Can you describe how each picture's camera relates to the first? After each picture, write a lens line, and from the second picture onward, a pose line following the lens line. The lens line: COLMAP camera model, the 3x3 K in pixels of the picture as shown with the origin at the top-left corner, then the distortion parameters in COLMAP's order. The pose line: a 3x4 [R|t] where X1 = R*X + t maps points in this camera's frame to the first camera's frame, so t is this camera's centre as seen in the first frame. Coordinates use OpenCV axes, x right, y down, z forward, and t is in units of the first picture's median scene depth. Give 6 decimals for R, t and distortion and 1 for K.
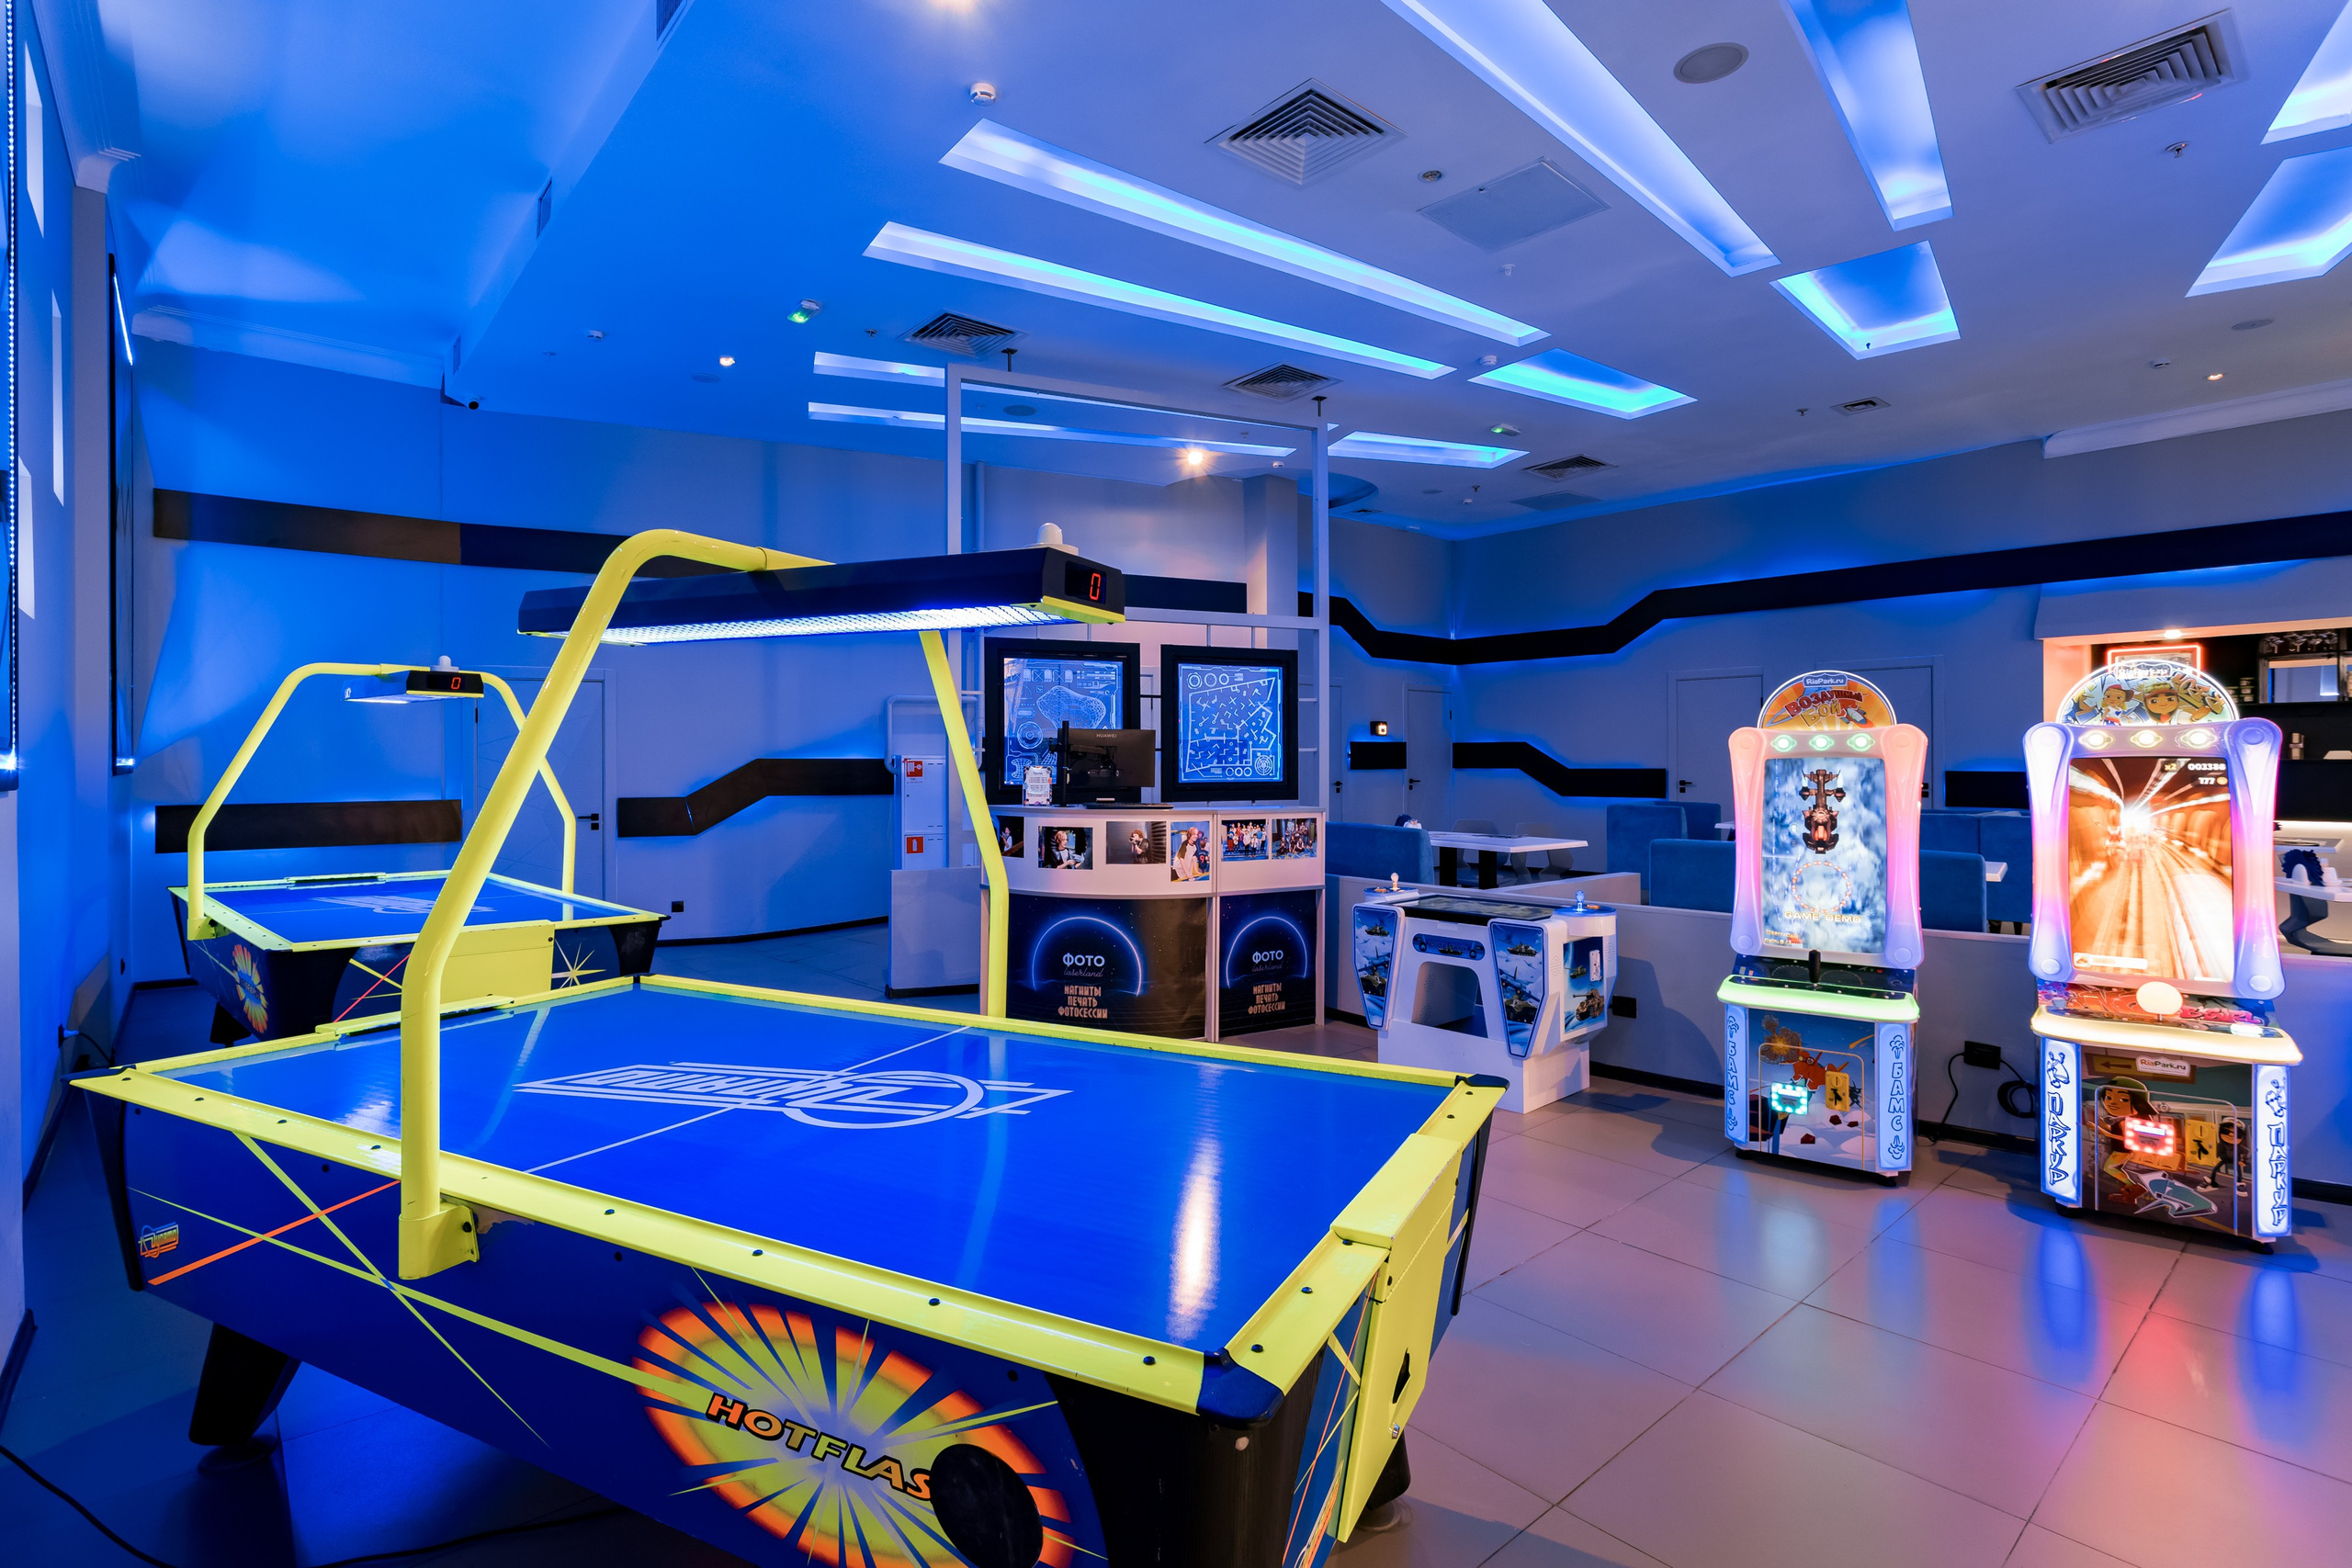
lens RADIAL K [[1121.6, 0, 1163.9], [0, 1121.6, 784.8], [0, 0, 1]] dist [0.004050, 0.000544]
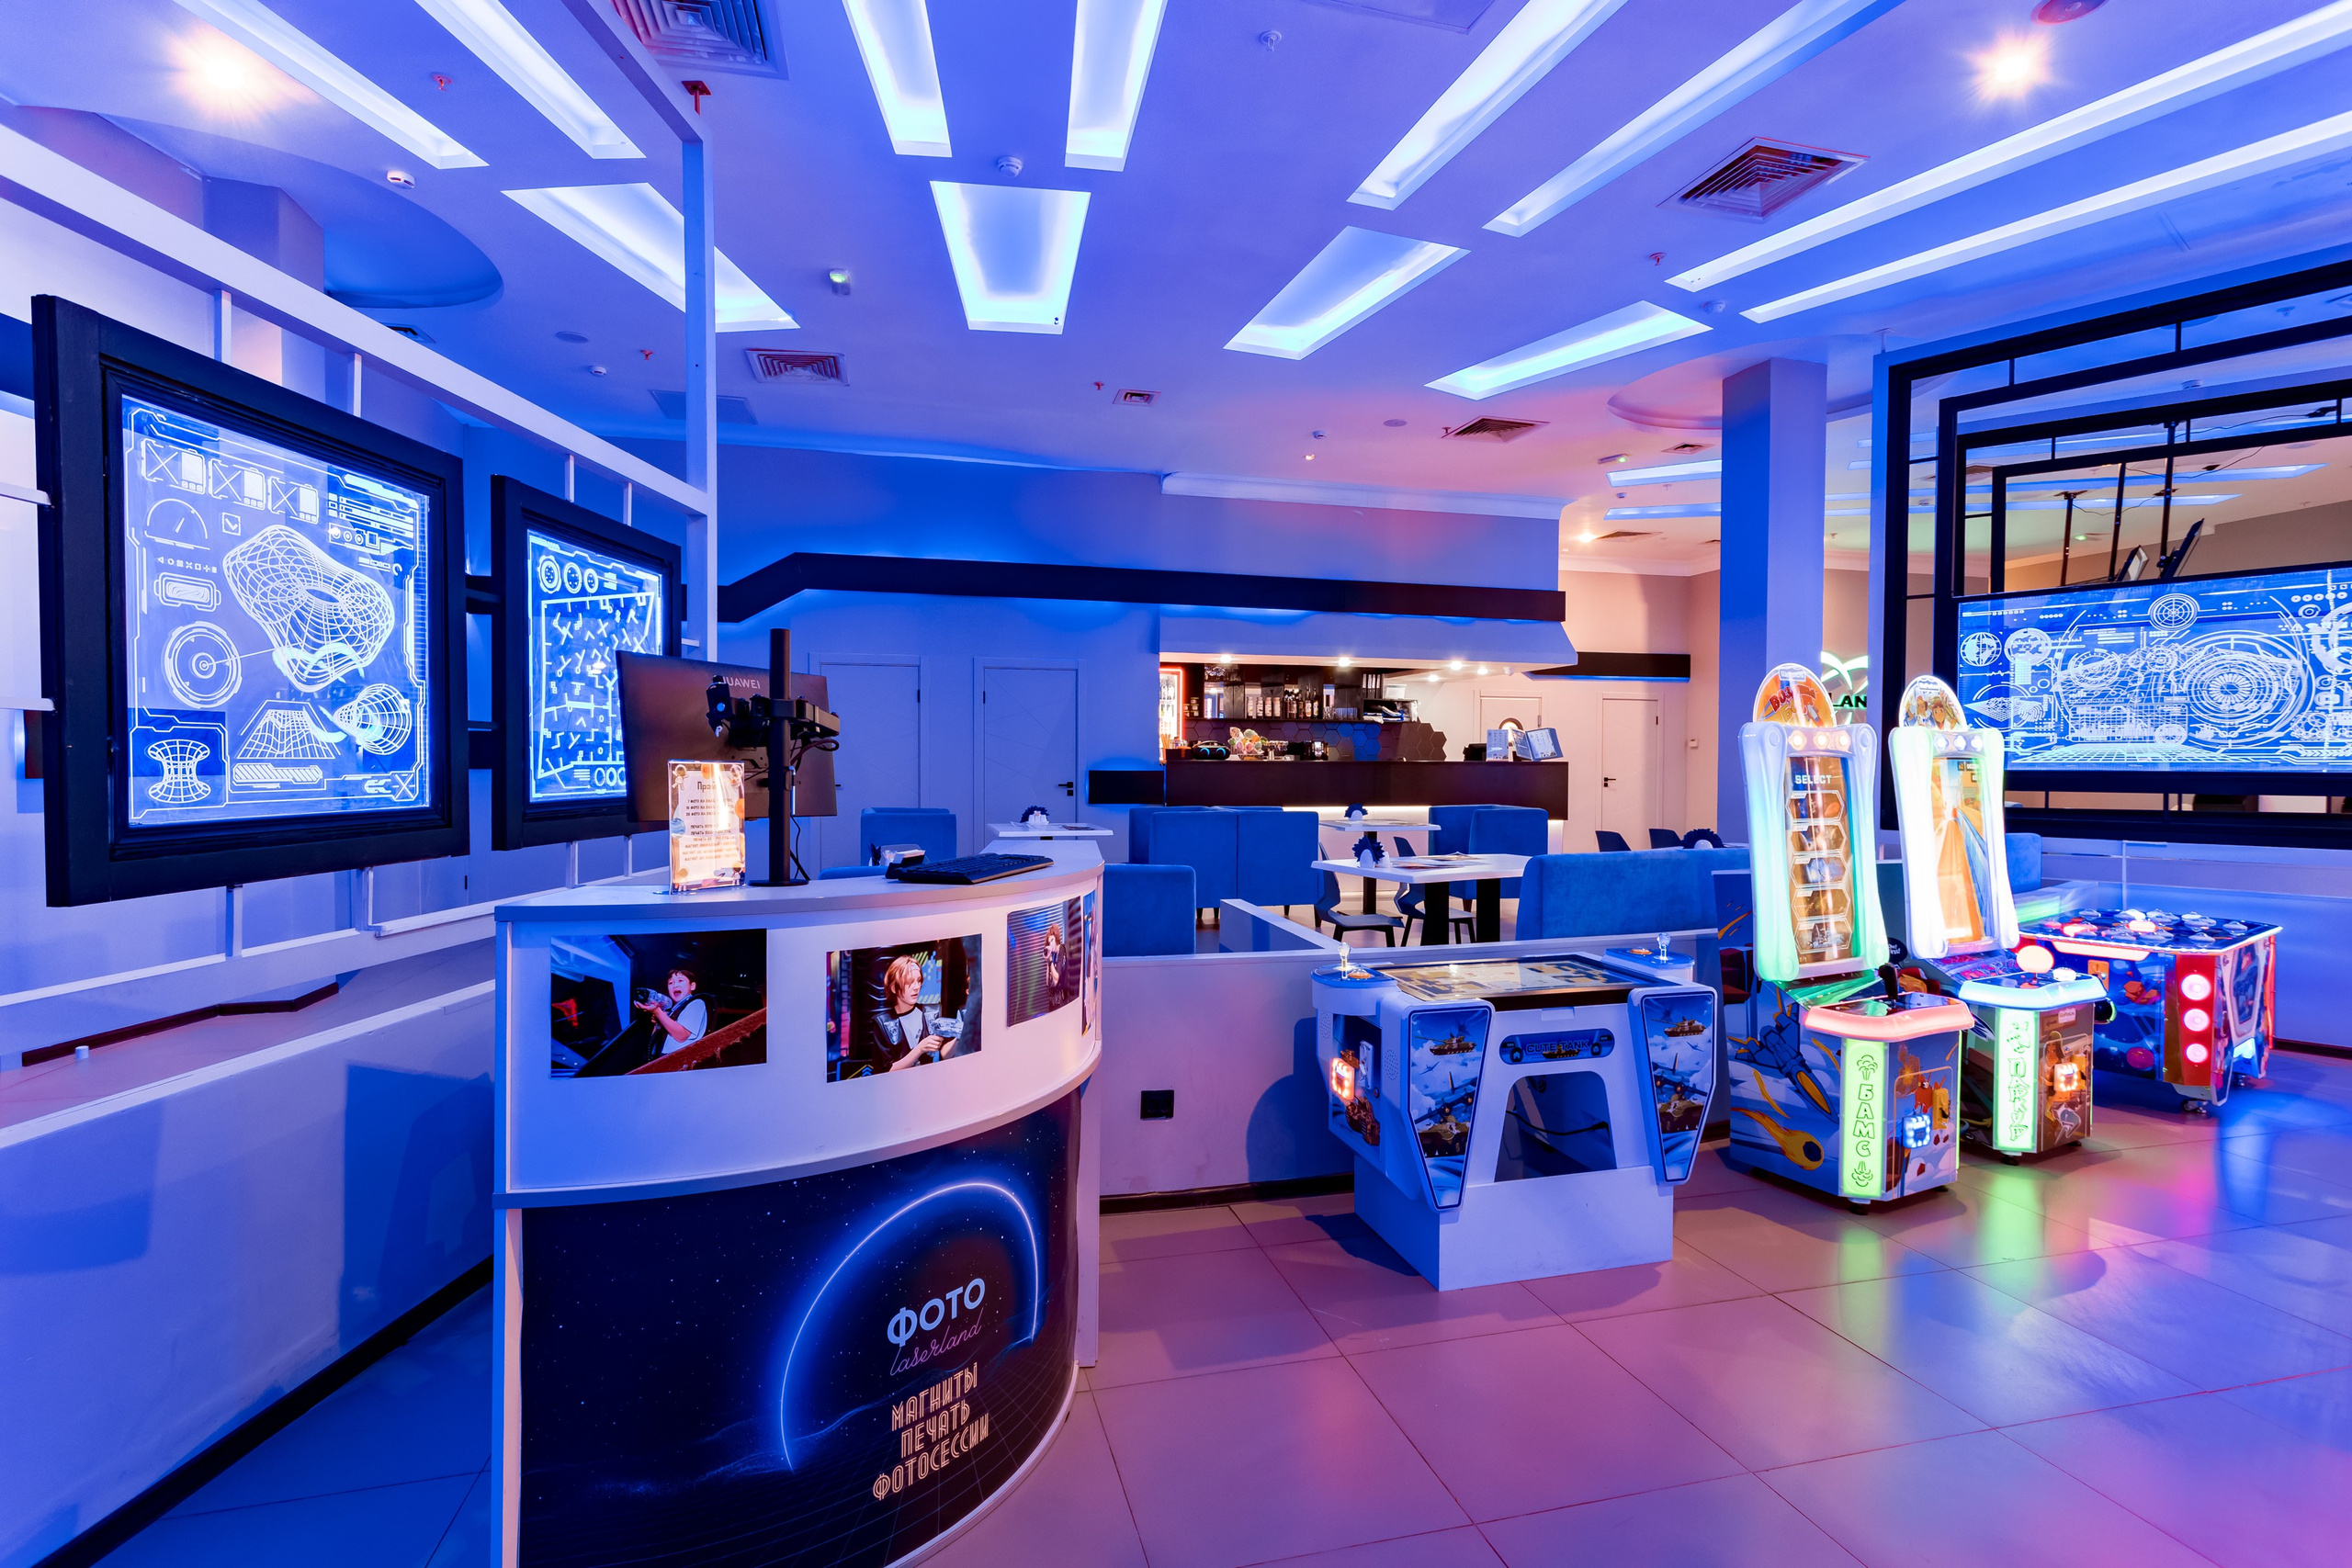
lens RADIAL K [[1121.6, 0, 1163.9], [0, 1121.6, 784.8], [0, 0, 1]] dist [0.004050, 0.000544]
pose [[0.440156, -0.014951, 0.897797, -0.358714], [0.013766, 0.999856, 0.009902, -0.013035], [-0.897816, 0.008000, 0.440298, 0.779029]]
